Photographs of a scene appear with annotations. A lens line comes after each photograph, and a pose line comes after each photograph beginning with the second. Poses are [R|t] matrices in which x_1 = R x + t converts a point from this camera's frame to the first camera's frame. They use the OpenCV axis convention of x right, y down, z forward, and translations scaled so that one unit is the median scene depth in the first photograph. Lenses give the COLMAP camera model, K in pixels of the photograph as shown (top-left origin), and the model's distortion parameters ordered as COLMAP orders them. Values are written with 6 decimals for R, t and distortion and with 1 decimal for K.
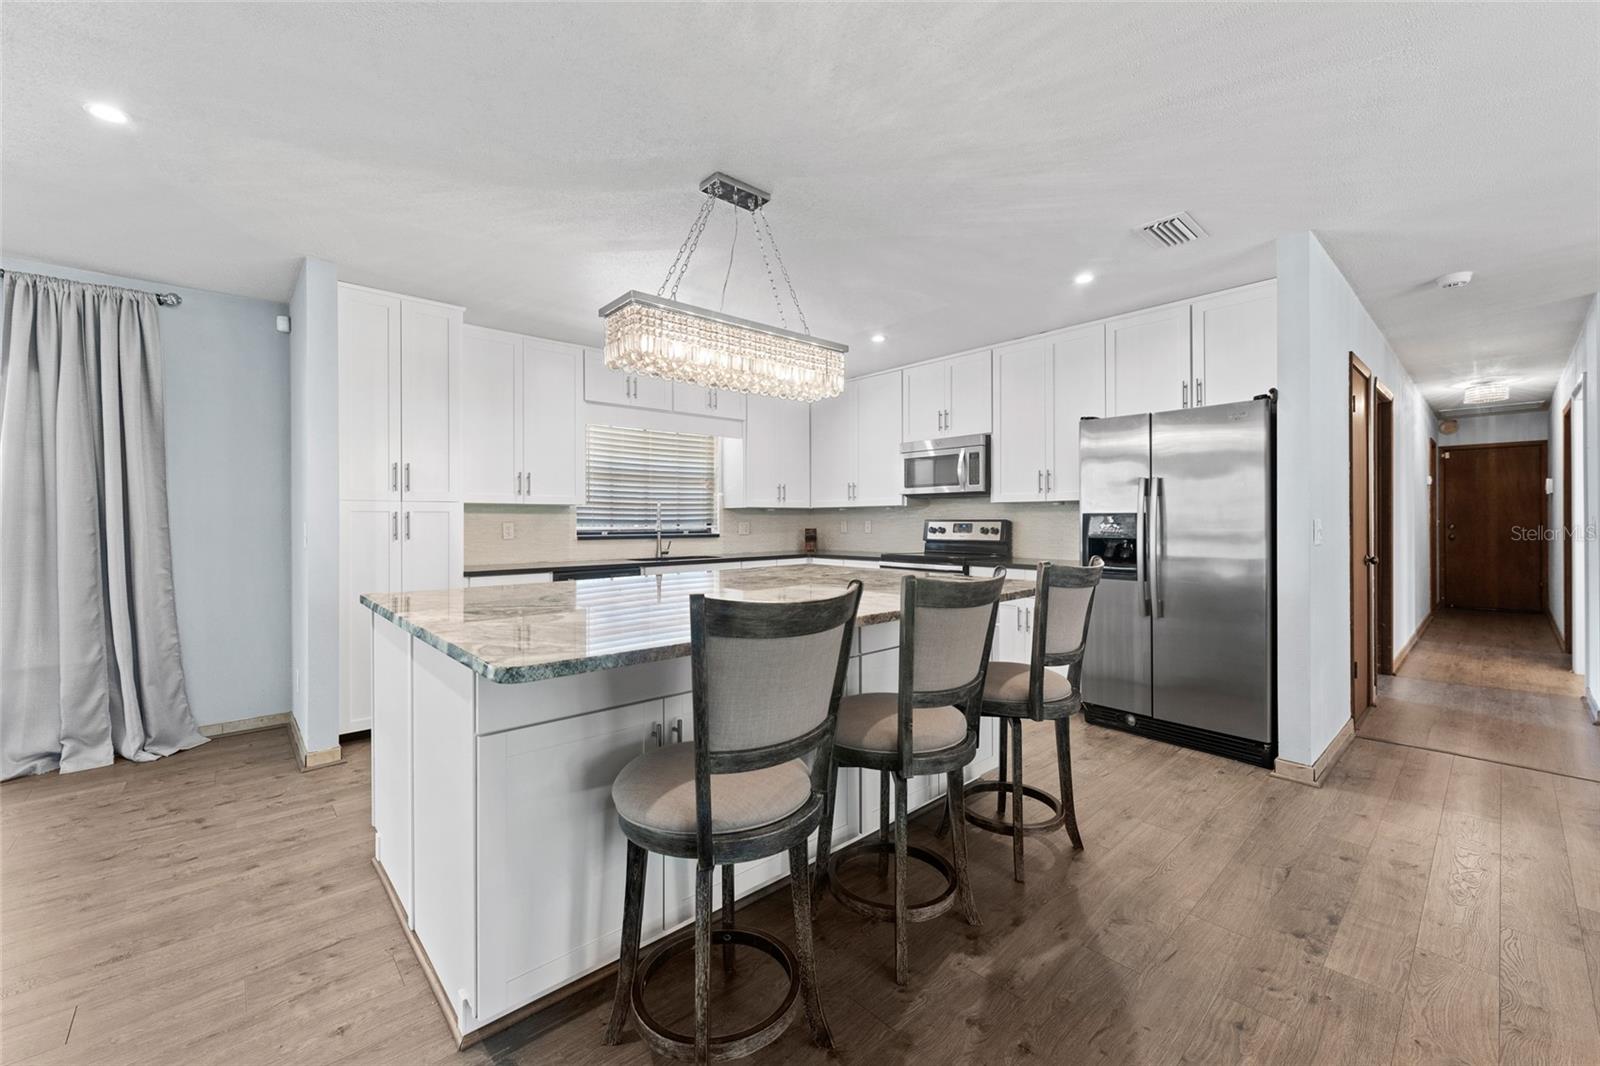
lens RADIAL K [[638.7, 0, 798.0], [0, 638.7, 519.6], [0, 0, 1]] dist [-0.000795, -0.000072]
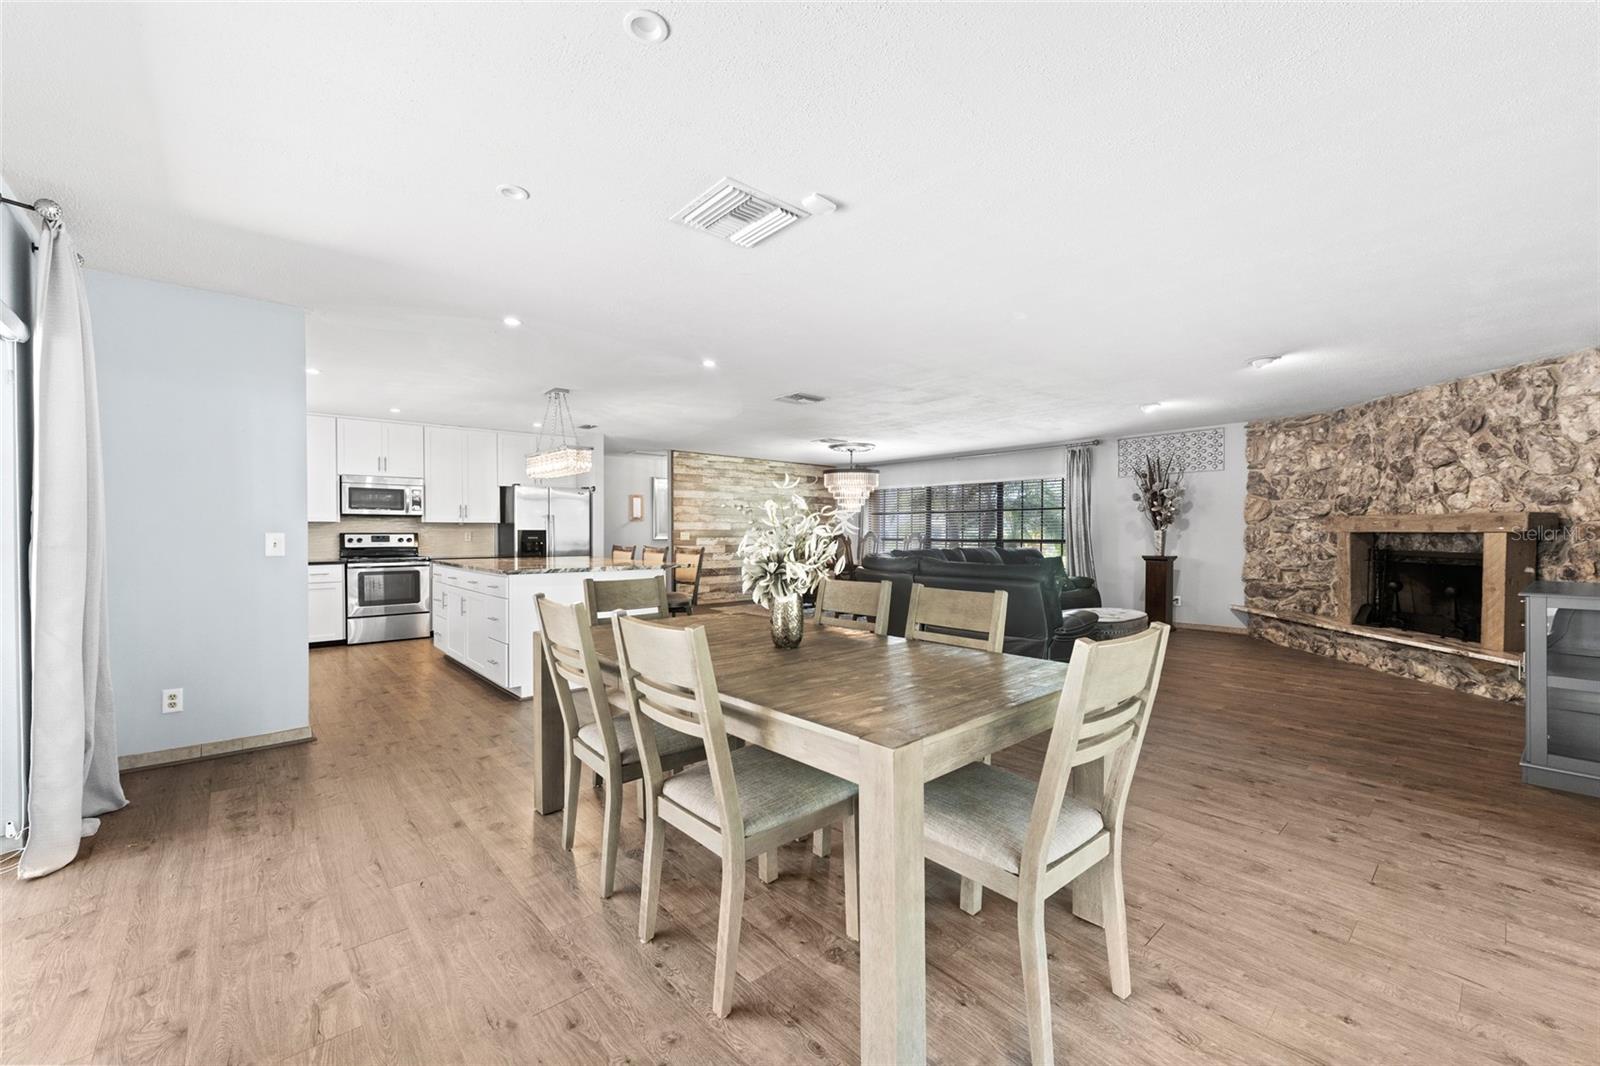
lens RADIAL K [[638.7, 0, 805.9], [0, 638.7, 540.2], [0, 0, 1]] dist [-0.000795, -0.000072]
pose [[-0.004548, -0.007078, 0.999965, -1.377064], [-0.001796, 0.999973, 0.007070, 0.005638], [-0.999988, -0.001764, -0.004561, 0.053461]]
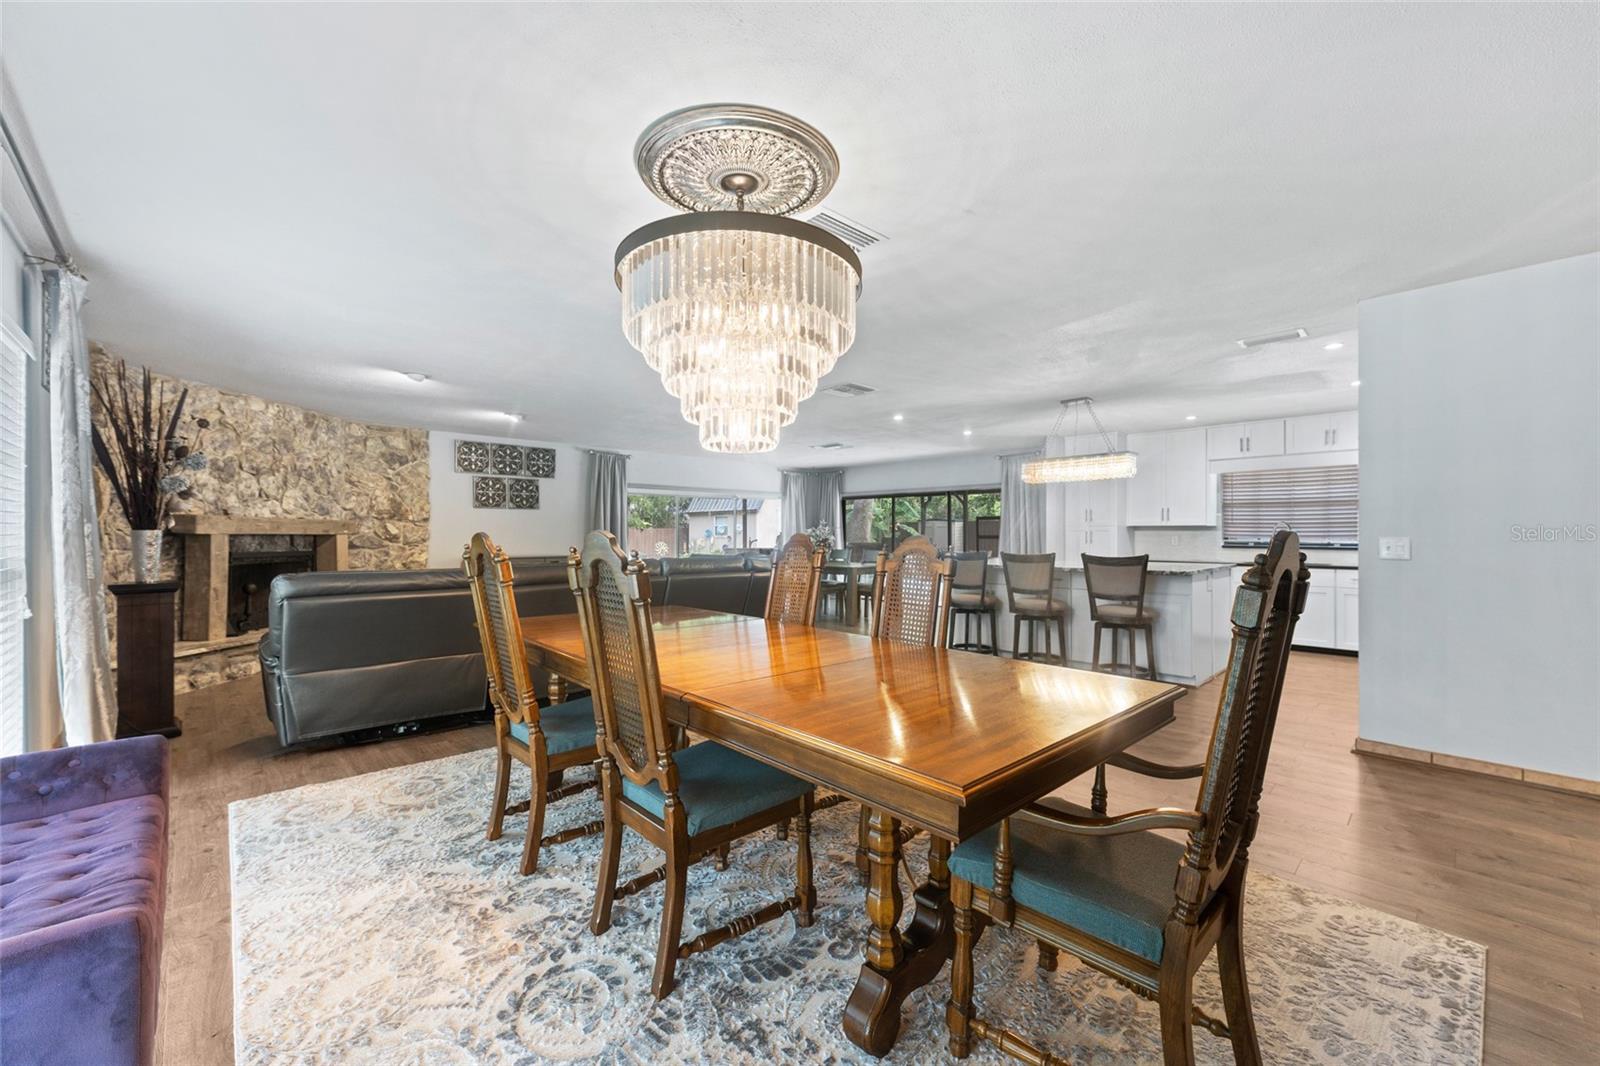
lens RADIAL K [[638.7, 0, 799.7], [0, 638.7, 530.8], [0, 0, 1]] dist [-0.000795, -0.000072]
pose [[0.027691, -0.000117, -0.999617, 1.301043], [0.000224, 1.000000, -0.000111, -0.009992], [0.999617, -0.000221, 0.027691, -0.073264]]
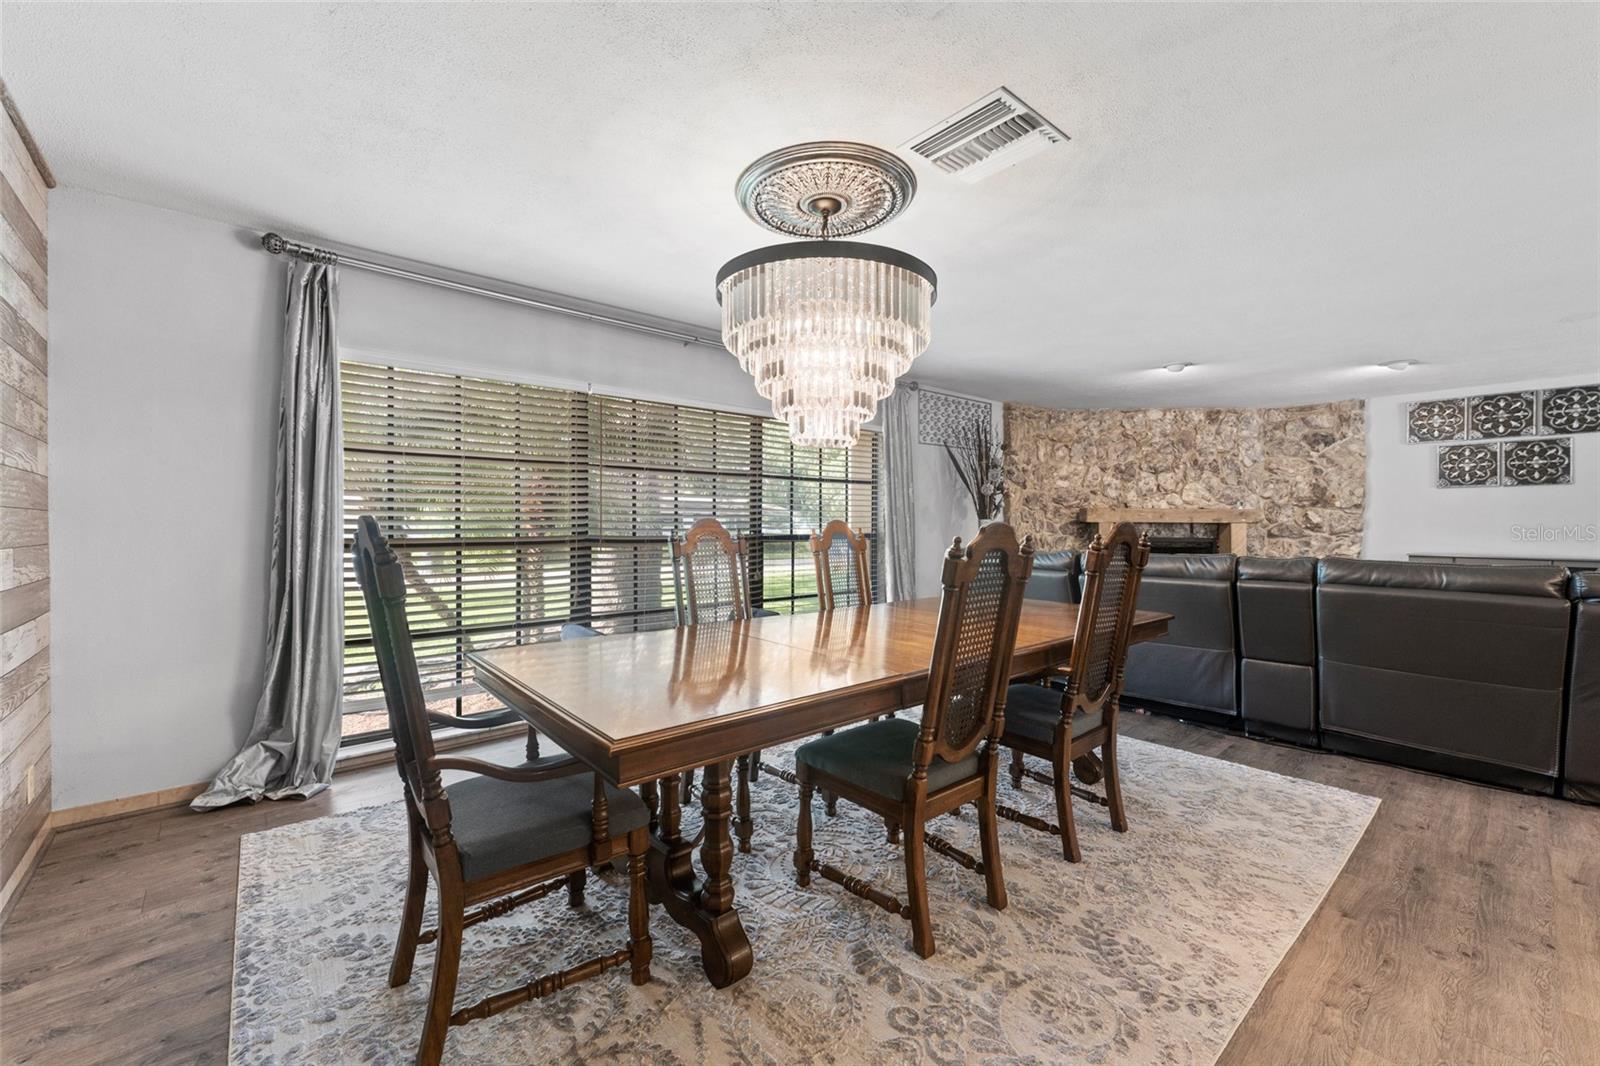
lens RADIAL K [[638.7, 0, 790.4], [0, 638.7, 527.5], [0, 0, 1]] dist [-0.000795, -0.000072]
pose [[-0.999884, 0.005167, 0.014313, 0.814716], [0.005338, 0.999914, 0.011954, -0.014934], [-0.014250, 0.012029, -0.999826, 0.463527]]
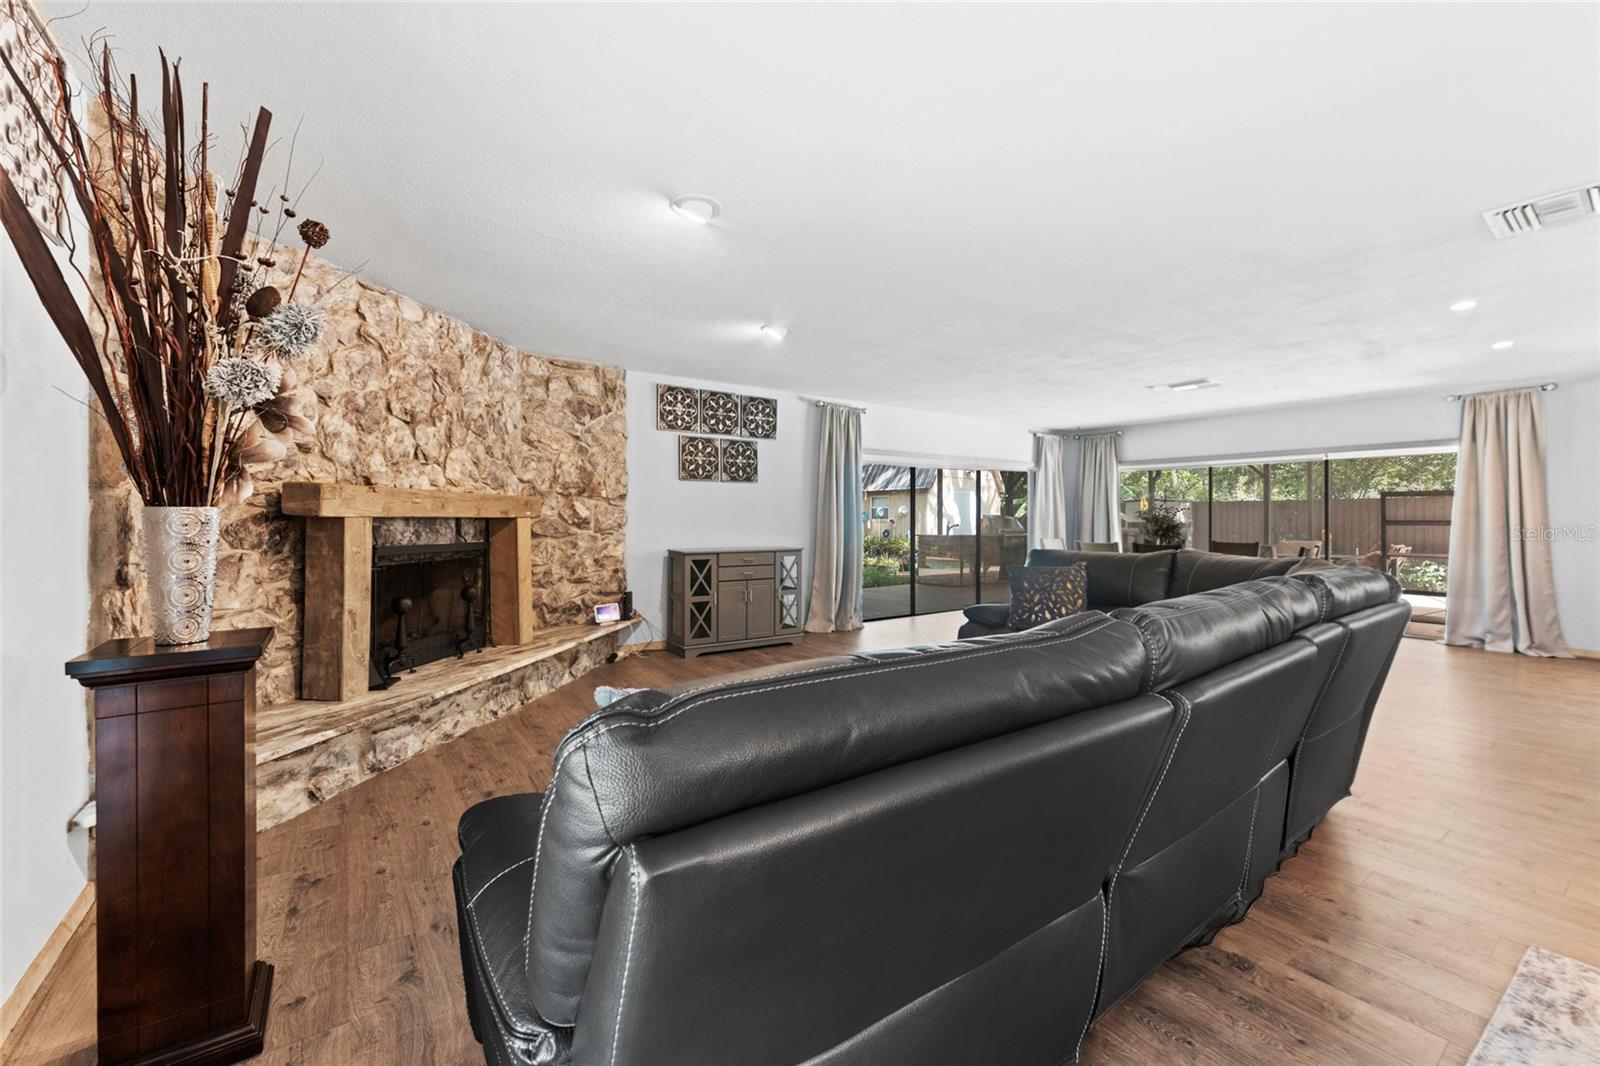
lens RADIAL K [[638.7, 0, 792.9], [0, 638.7, 517.7], [0, 0, 1]] dist [-0.000795, -0.000072]
pose [[-0.117823, 0.005788, -0.993018, 0.693795], [-0.001179, 0.999981, 0.005968, -0.008049], [0.993034, 0.001874, -0.117814, -0.588374]]
